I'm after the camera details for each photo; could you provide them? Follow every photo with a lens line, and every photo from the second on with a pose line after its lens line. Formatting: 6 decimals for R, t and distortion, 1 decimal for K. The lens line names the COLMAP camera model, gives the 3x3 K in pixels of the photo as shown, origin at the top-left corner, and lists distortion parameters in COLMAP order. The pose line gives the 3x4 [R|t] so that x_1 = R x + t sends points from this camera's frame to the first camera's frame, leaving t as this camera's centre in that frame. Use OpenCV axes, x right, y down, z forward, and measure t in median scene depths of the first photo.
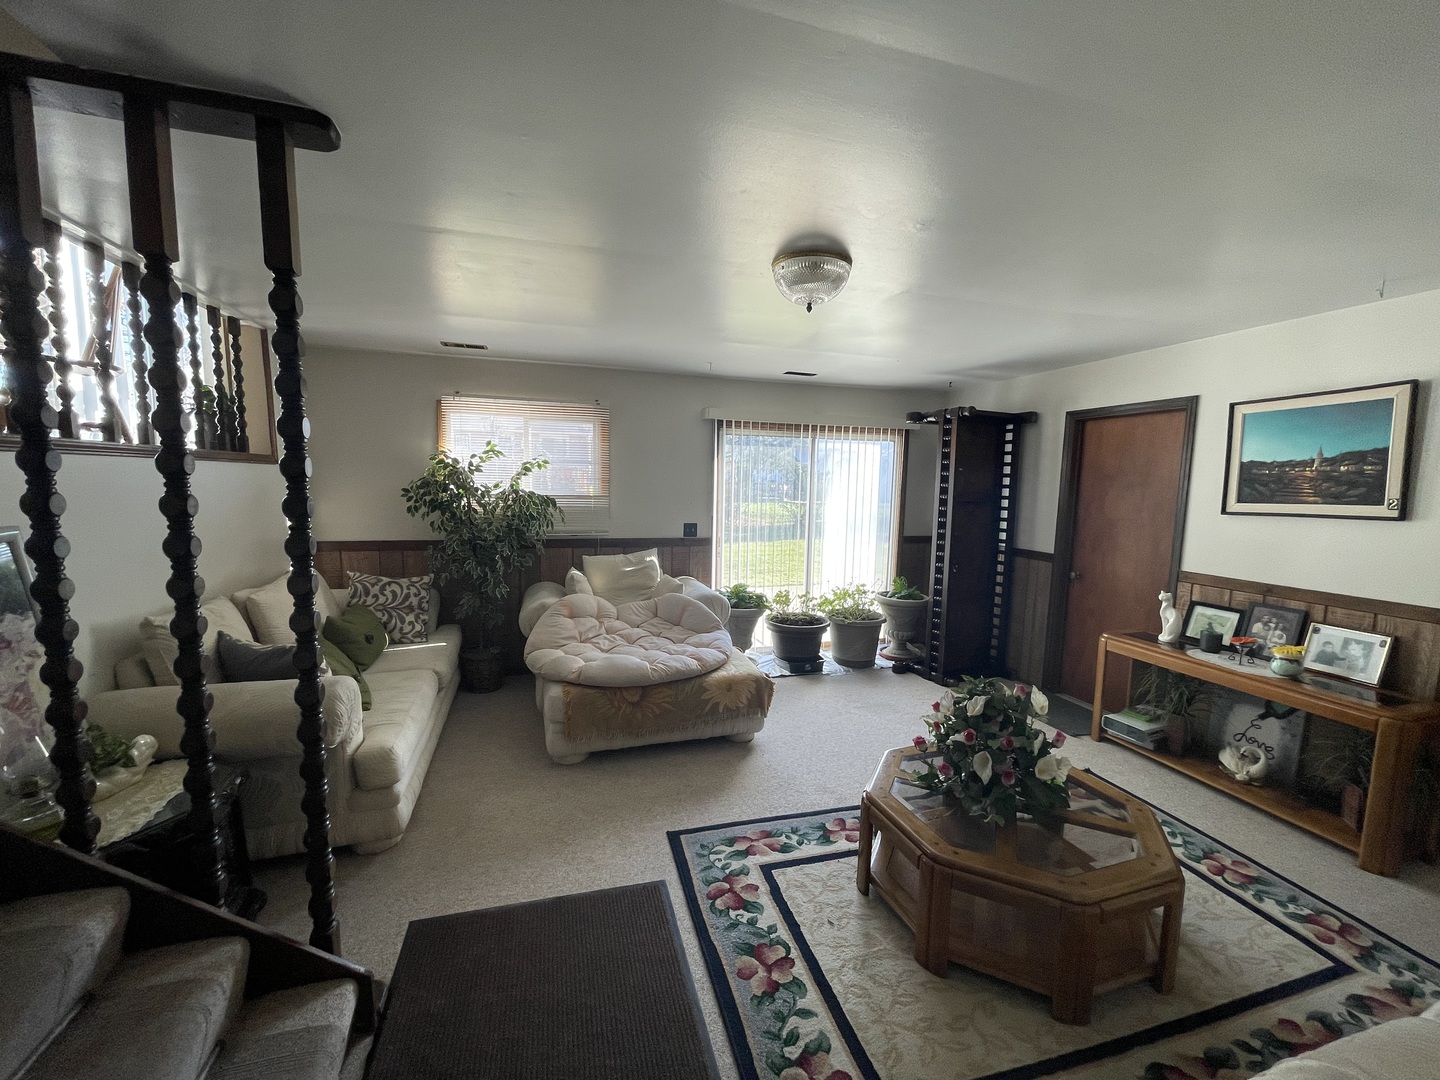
lens RADIAL K [[575.6, 0, 714.4], [0, 575.6, 548.2], [0, 0, 1]] dist [-0.007419, 0.001755]
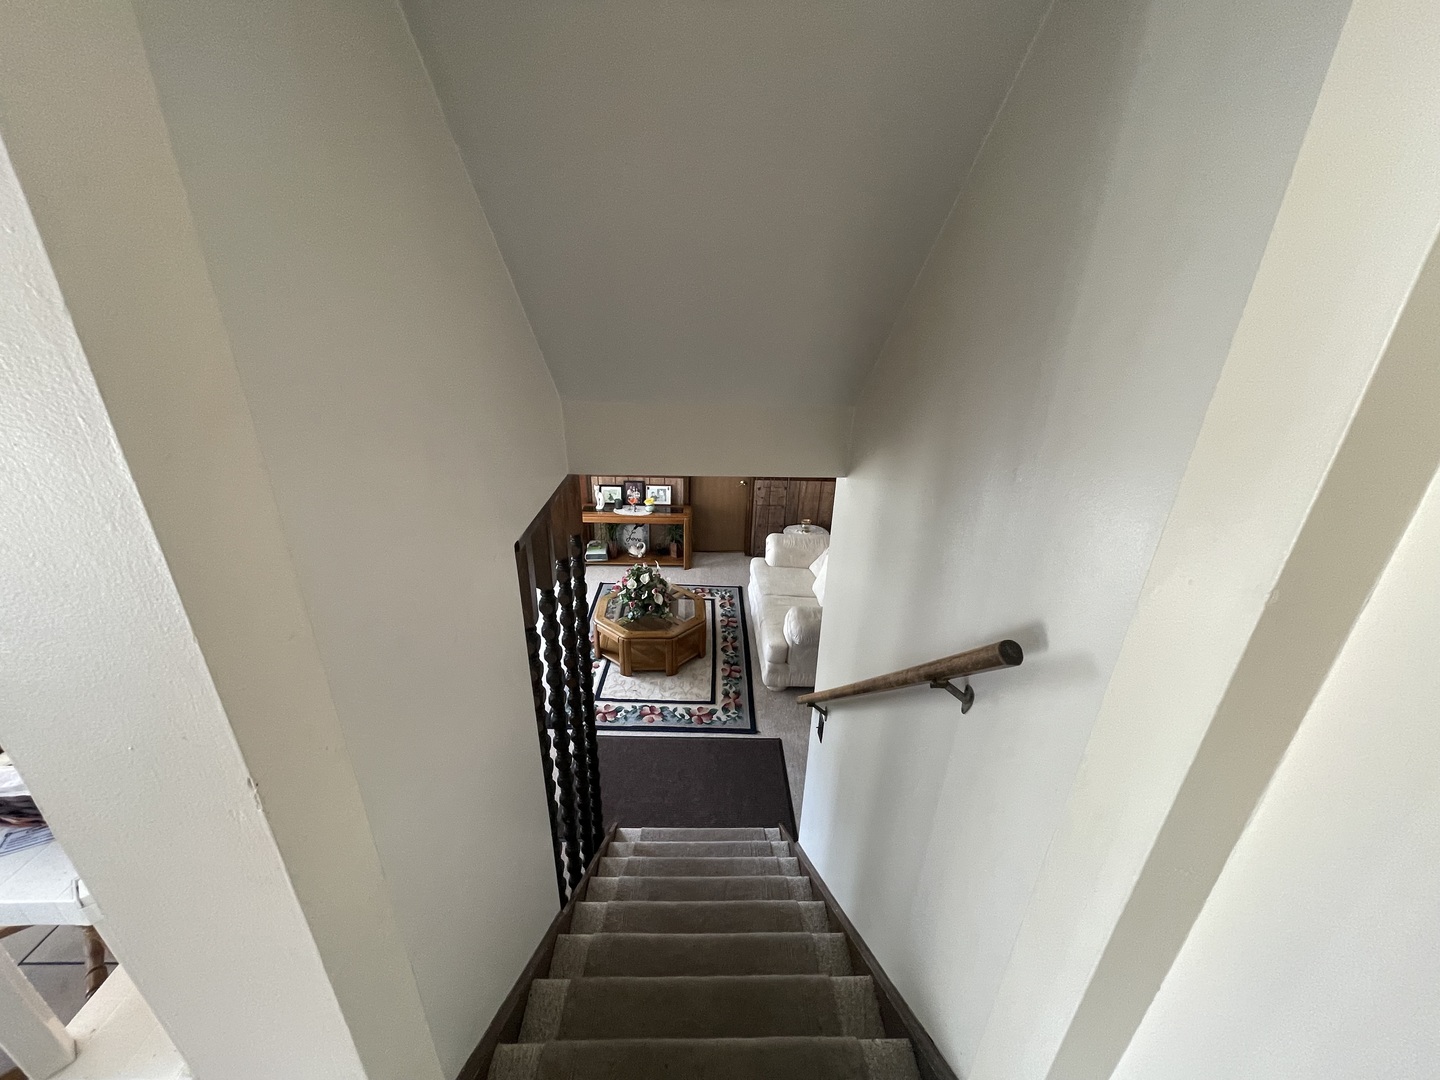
lens RADIAL K [[575.6, 0, 714.2], [0, 575.6, 541.7], [0, 0, 1]] dist [-0.007419, 0.001755]
pose [[0.260811, -0.392588, 0.881959, -1.234661], [0.087312, 0.919427, 0.383446, -0.620224], [-0.961433, -0.023001, 0.274074, 0.063639]]
